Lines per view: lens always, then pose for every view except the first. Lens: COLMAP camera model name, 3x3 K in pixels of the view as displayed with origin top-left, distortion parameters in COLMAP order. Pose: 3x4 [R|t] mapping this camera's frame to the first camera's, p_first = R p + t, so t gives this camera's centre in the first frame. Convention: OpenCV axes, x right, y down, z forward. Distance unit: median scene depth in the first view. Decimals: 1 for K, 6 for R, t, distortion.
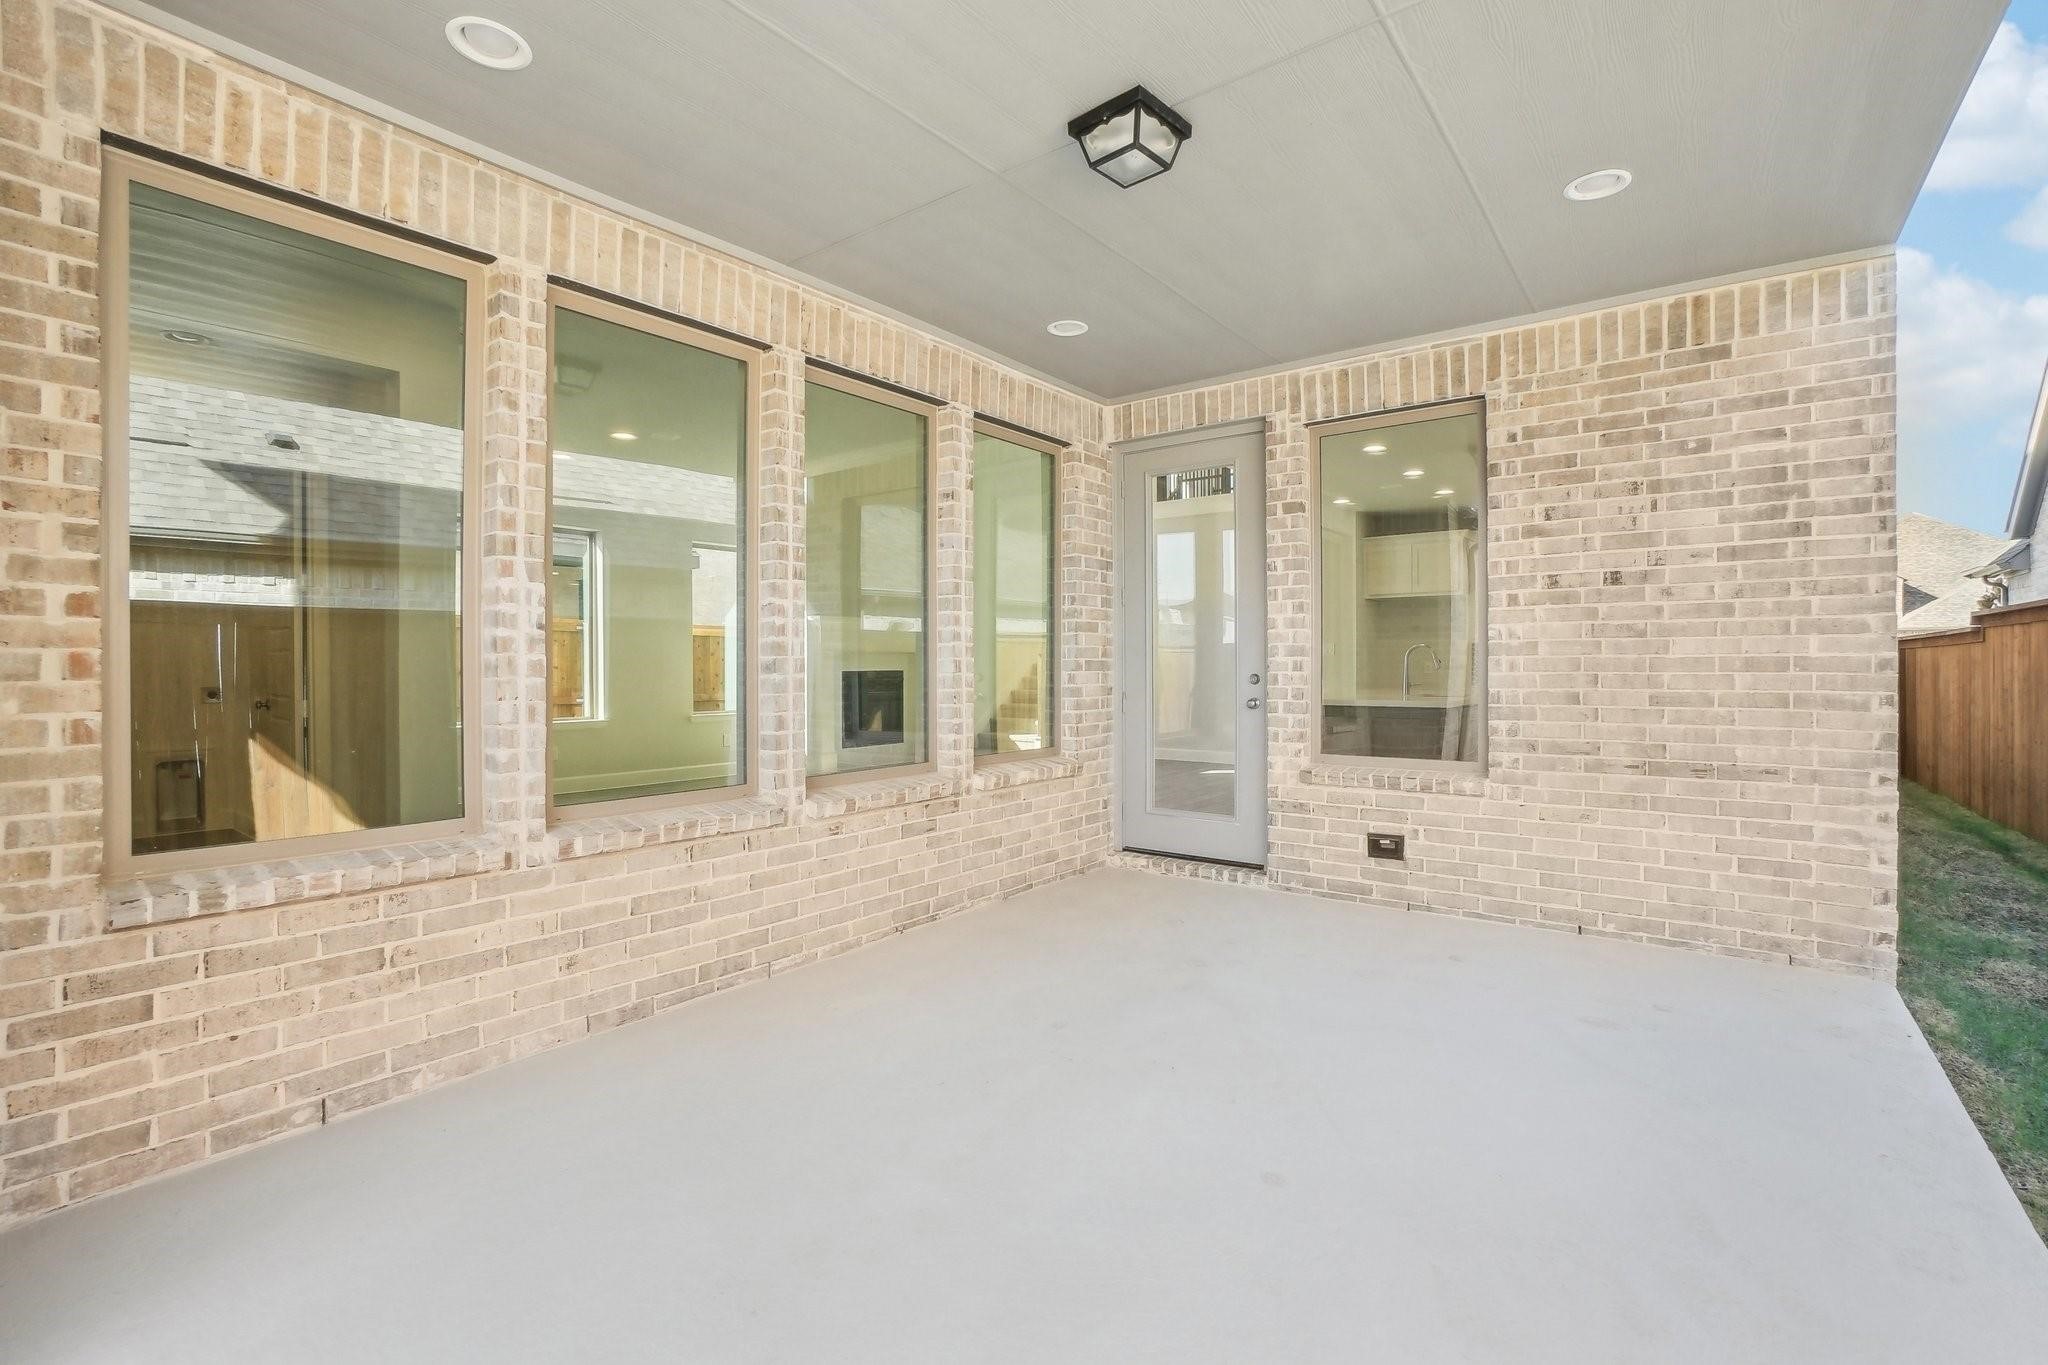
lens RADIAL K [[919.3, 0, 1024.3], [0, 919.3, 675.3], [0, 0, 1]] dist [-0.022533, 0.013407]
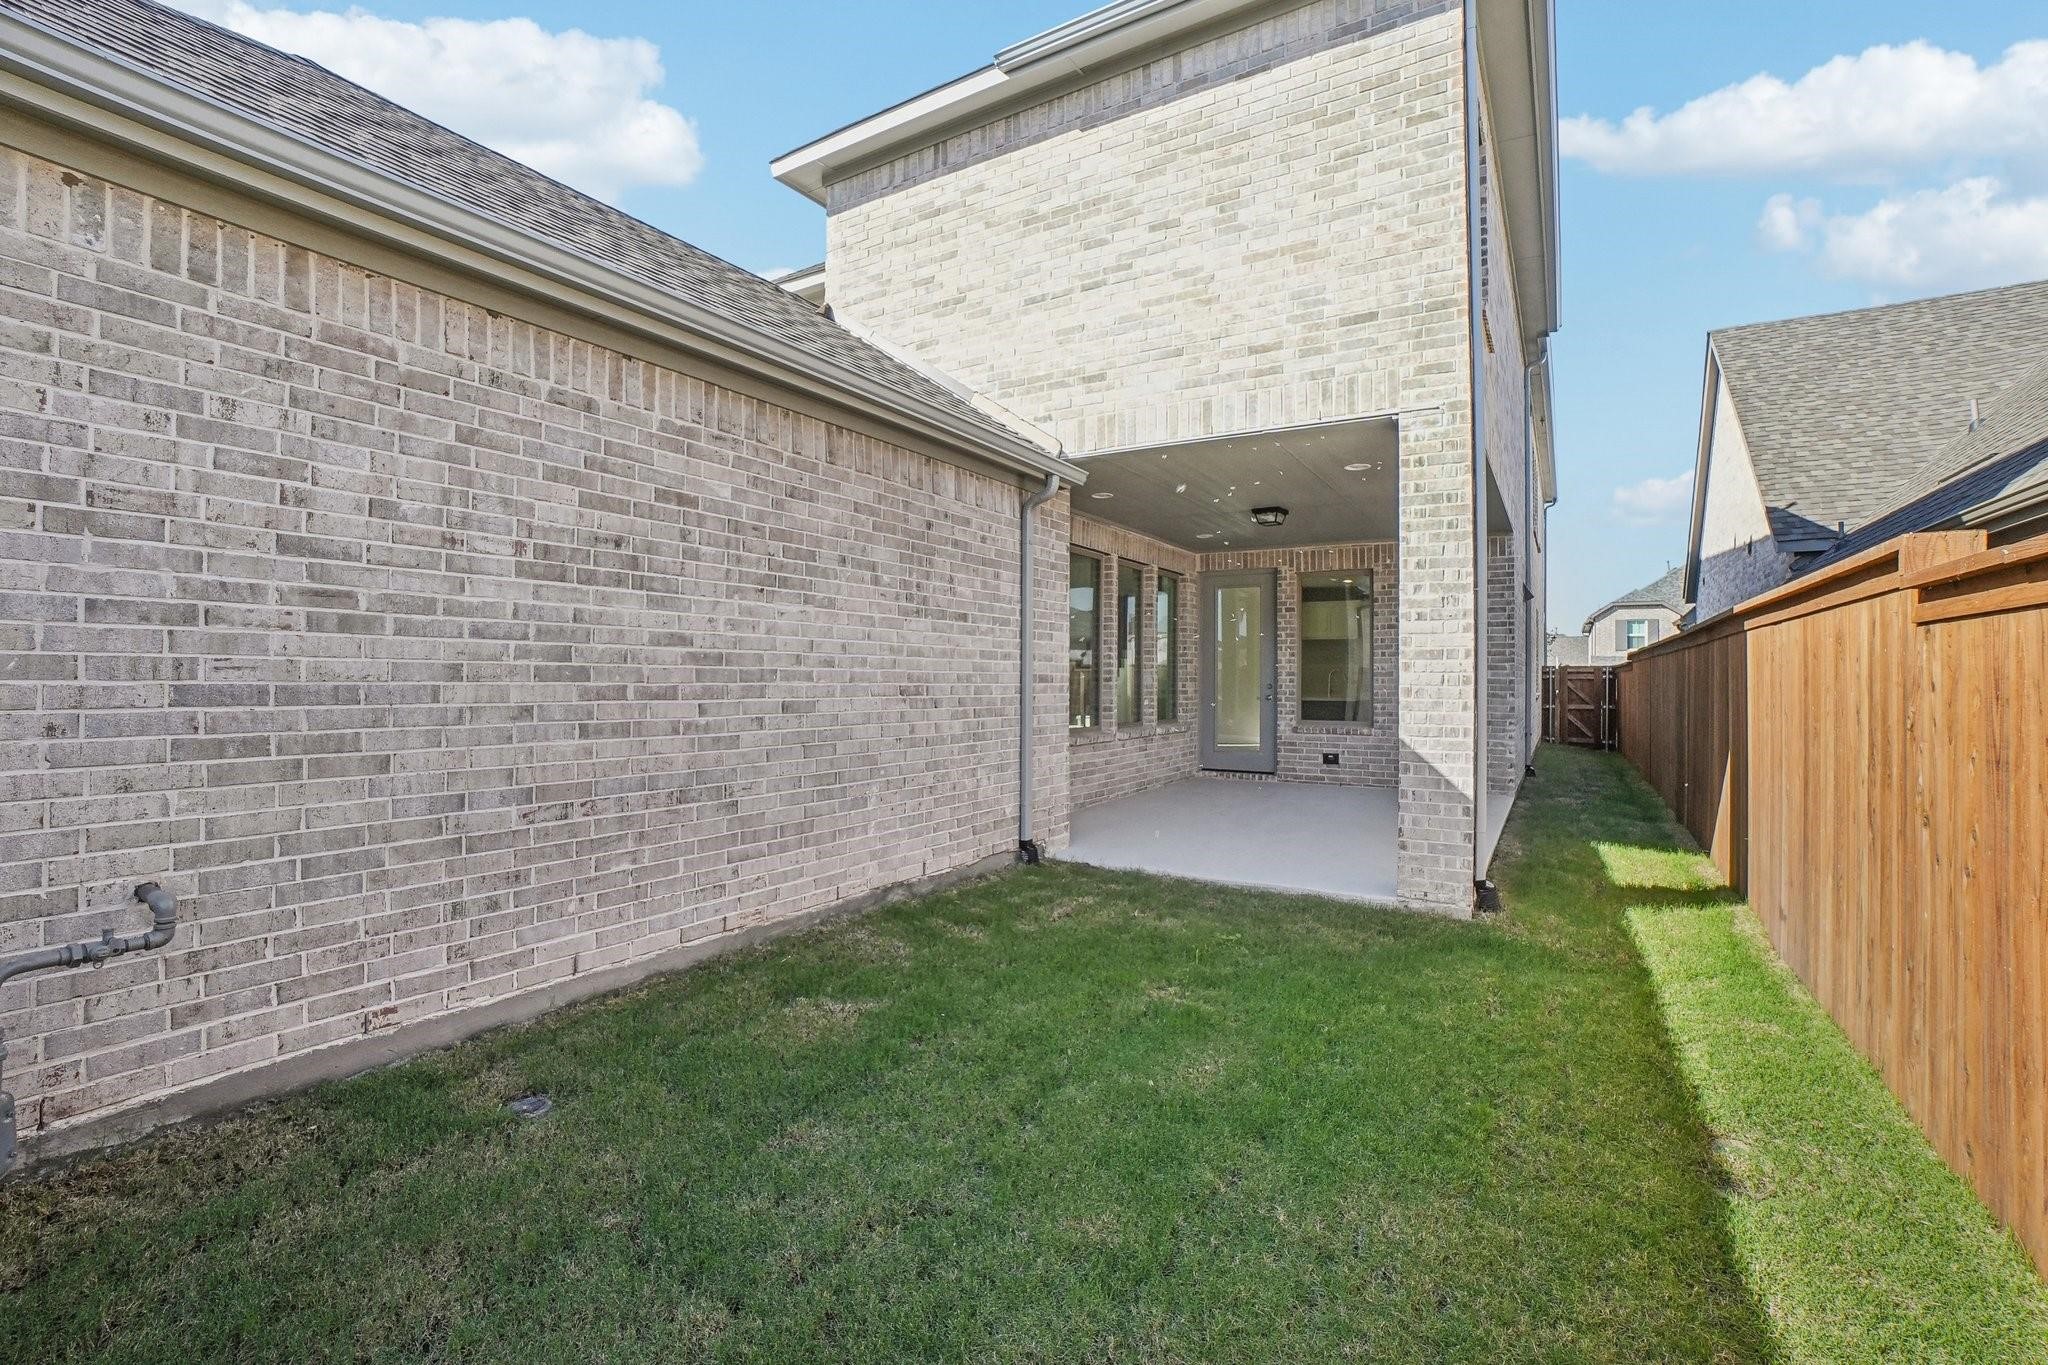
lens RADIAL K [[893.8, 0, 1024.0], [0, 893.8, 682.5], [0, 0, 1]] dist [-0.018037, 0.012521]
pose [[0.994066, 0.006401, 0.108588, -0.586015], [-0.005806, 0.999966, -0.005800, 0.010926], [-0.108622, 0.005135, 0.994070, -1.090917]]
